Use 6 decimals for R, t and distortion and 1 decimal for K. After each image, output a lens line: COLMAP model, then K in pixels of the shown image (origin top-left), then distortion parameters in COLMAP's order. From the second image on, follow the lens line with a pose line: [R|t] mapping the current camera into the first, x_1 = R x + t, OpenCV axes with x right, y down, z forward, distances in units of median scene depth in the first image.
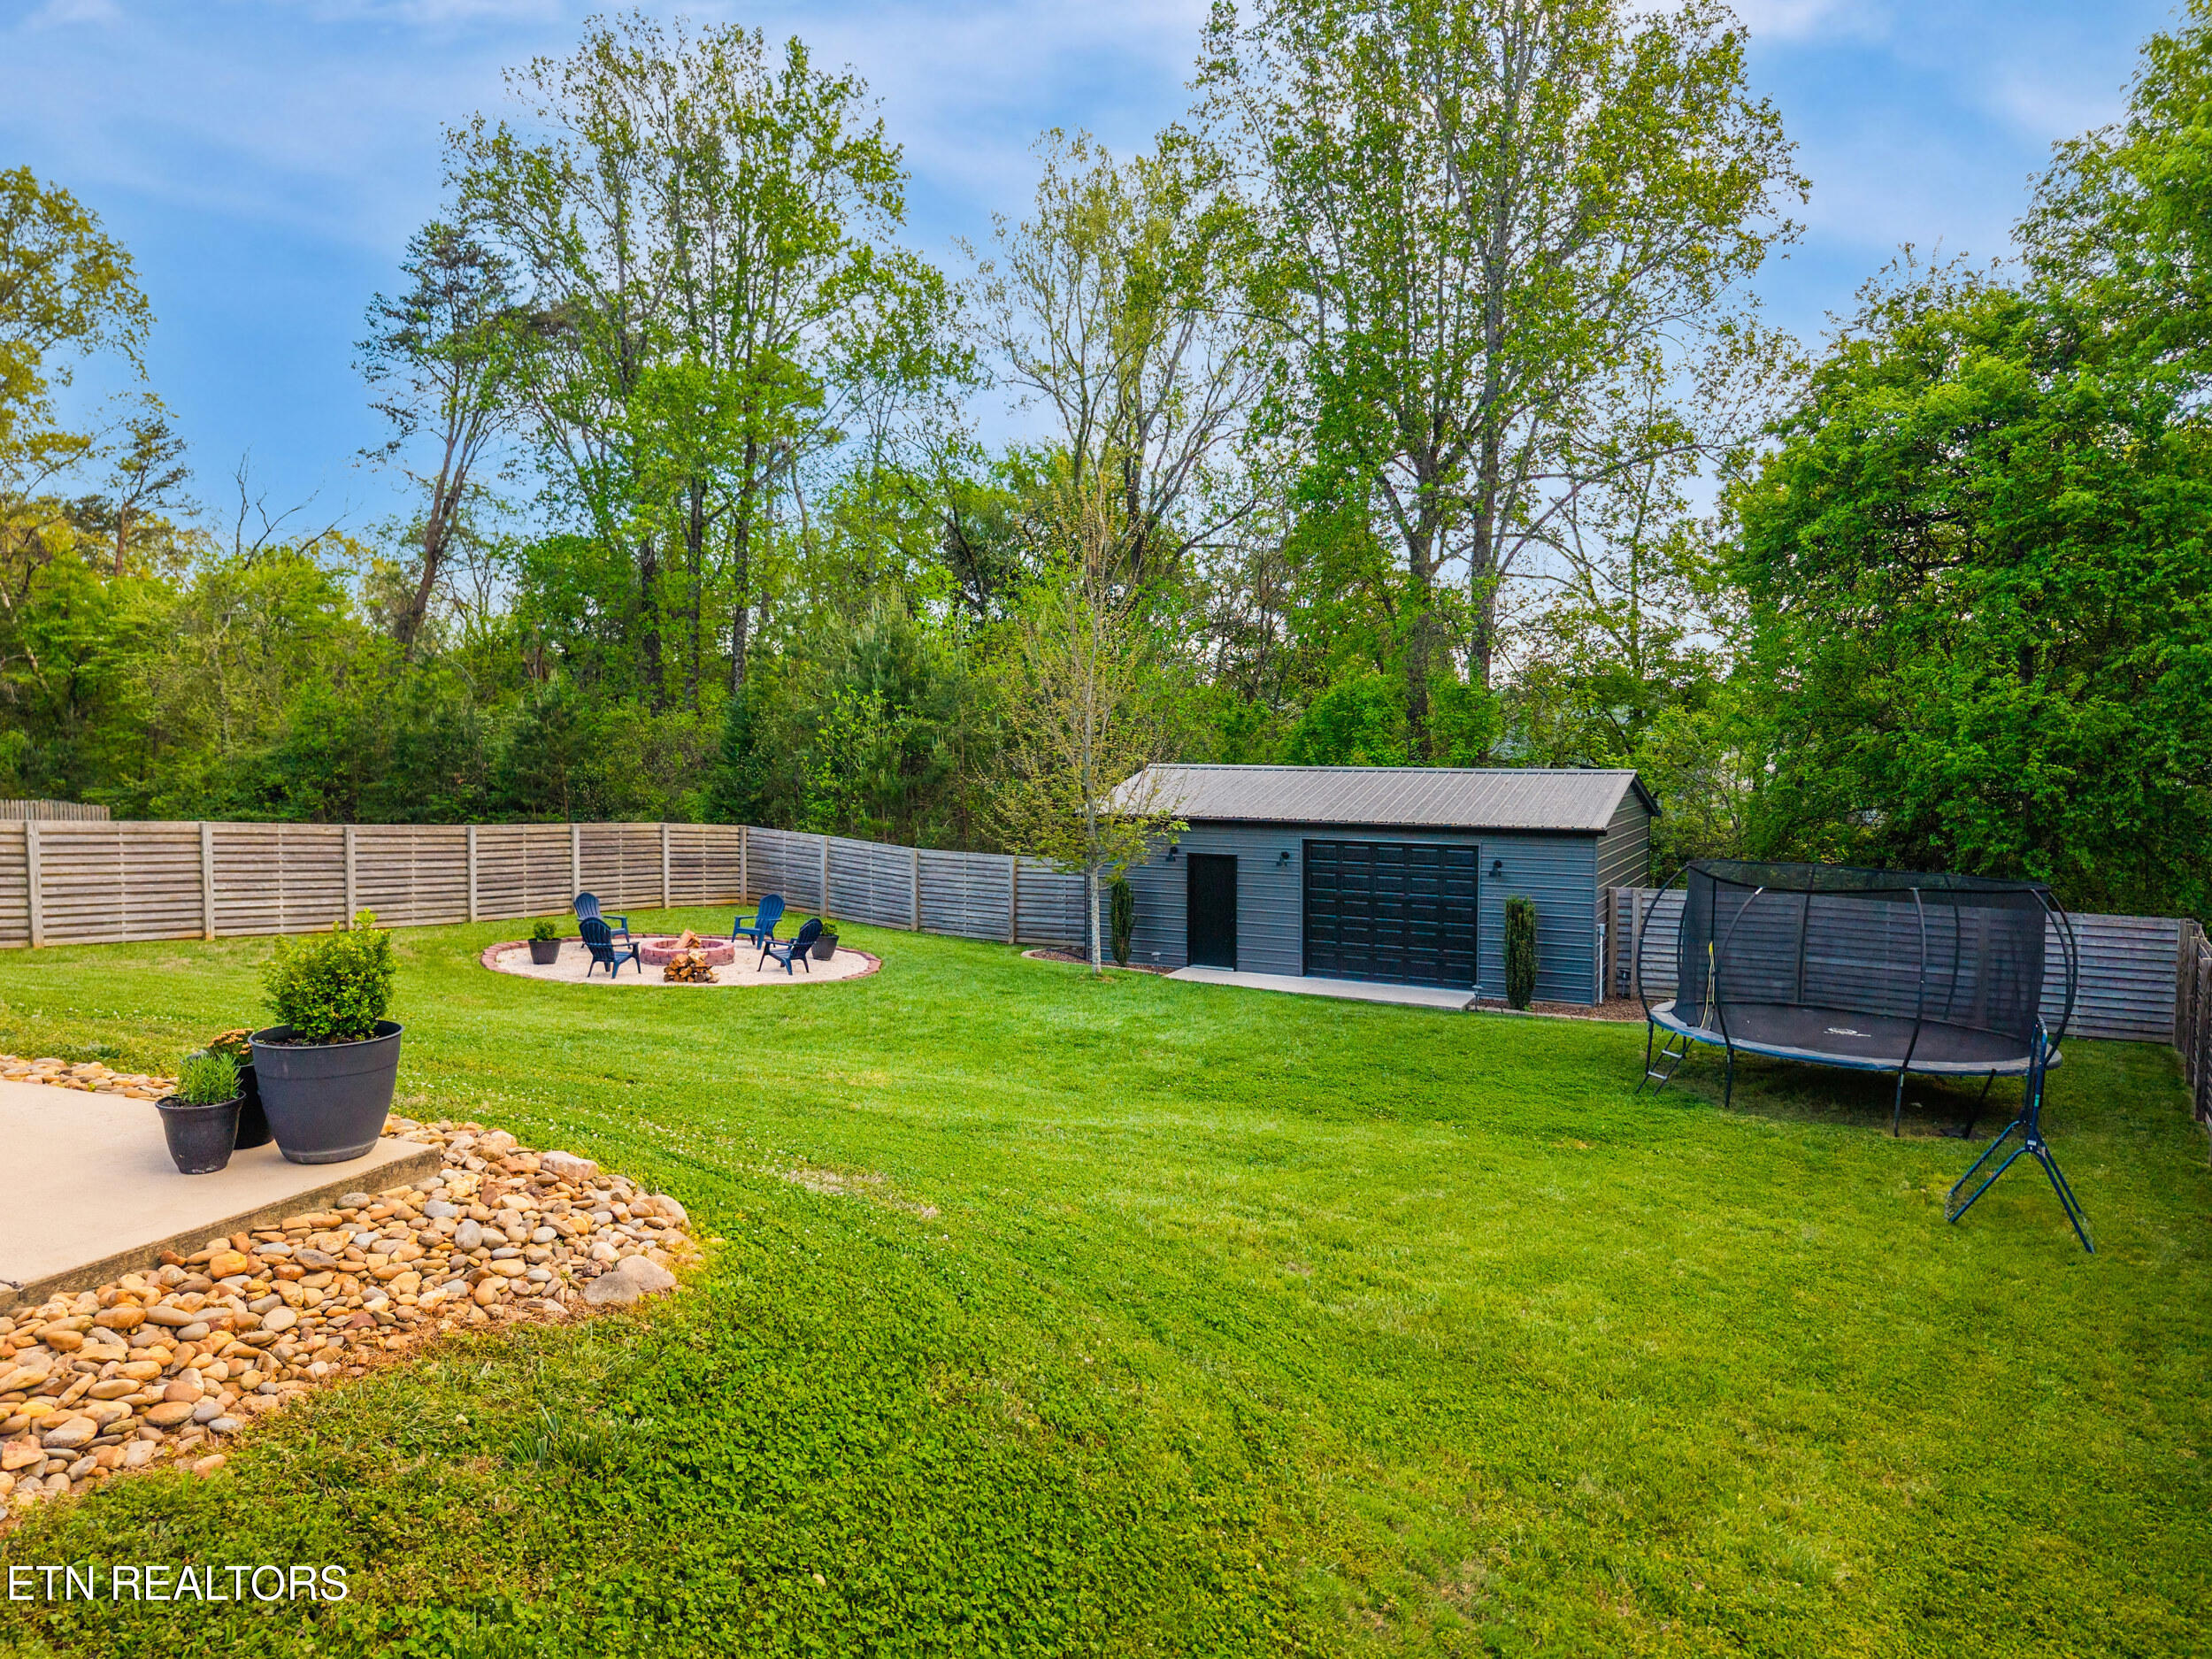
lens RADIAL K [[1512.7, 0, 1106.0], [0, 1512.7, 829.5], [0, 0, 1]] dist [0.062959, -0.061333]
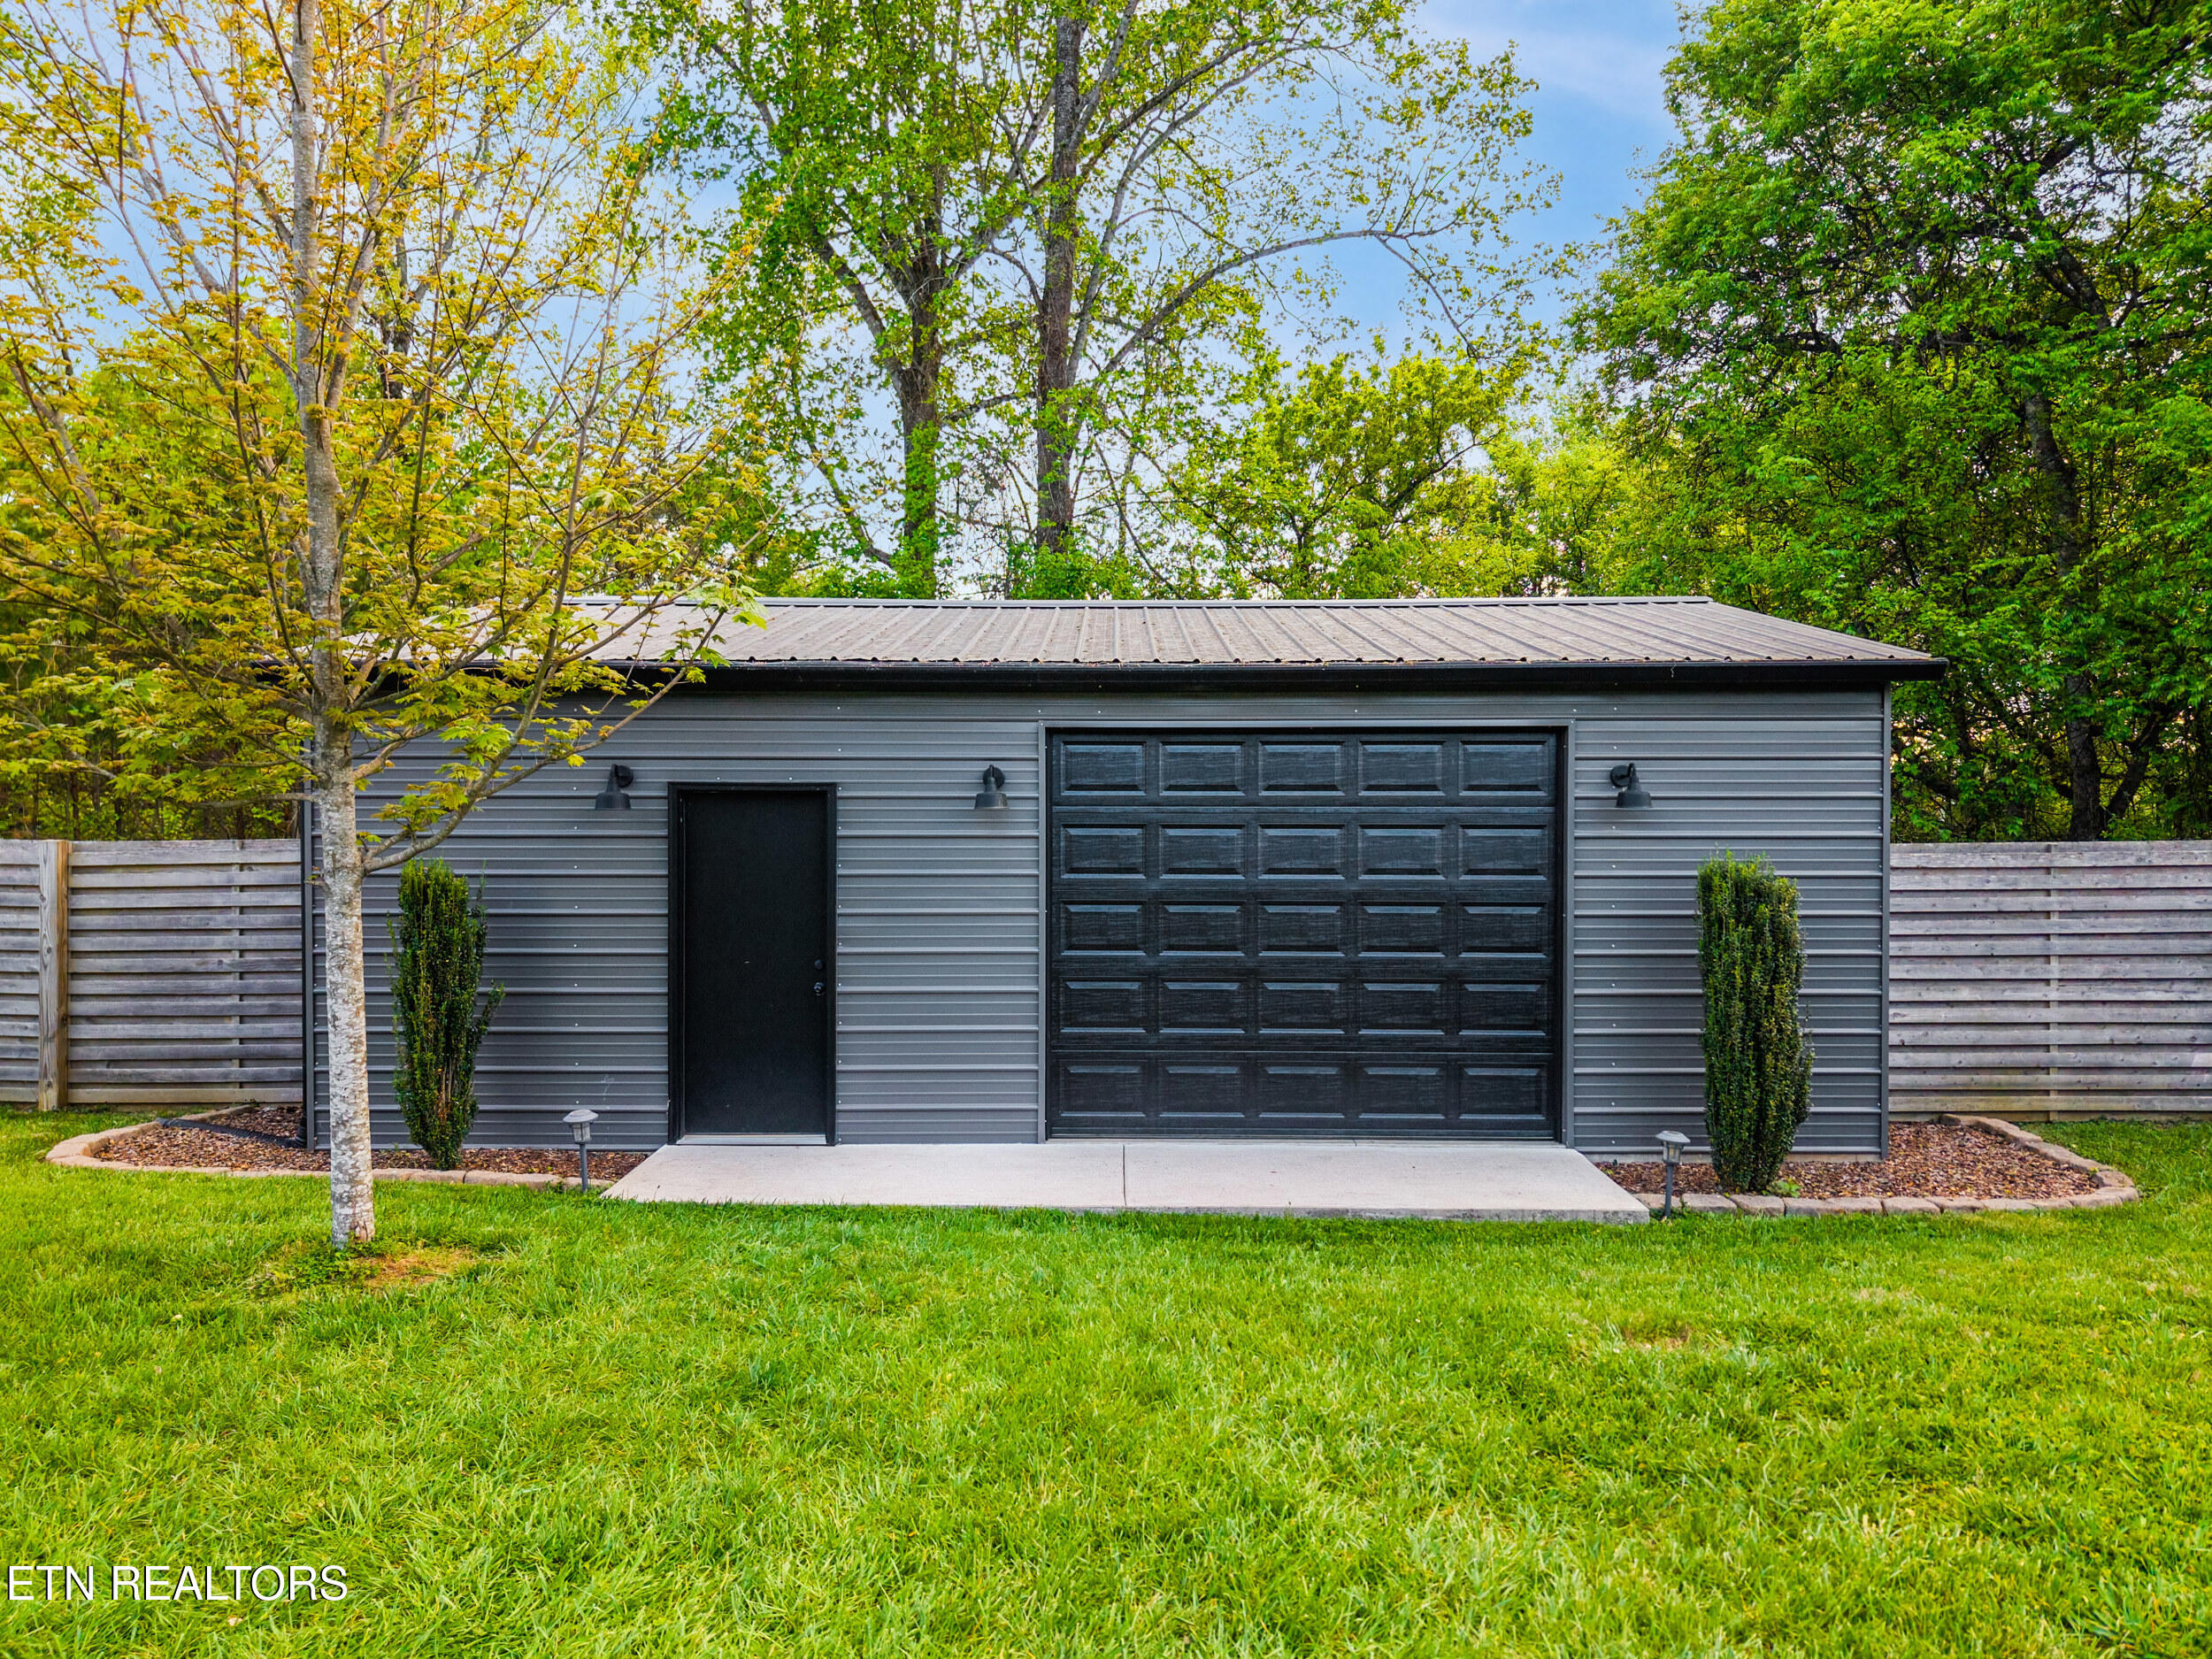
lens RADIAL K [[1512.7, 0, 1106.0], [0, 1512.7, 829.5], [0, 0, 1]] dist [0.062959, -0.061333]
pose [[0.894754, -0.009925, 0.446449, -0.006623], [0.034565, 0.998293, -0.047079, 0.043849], [-0.445220, 0.057555, 0.893570, 0.679080]]
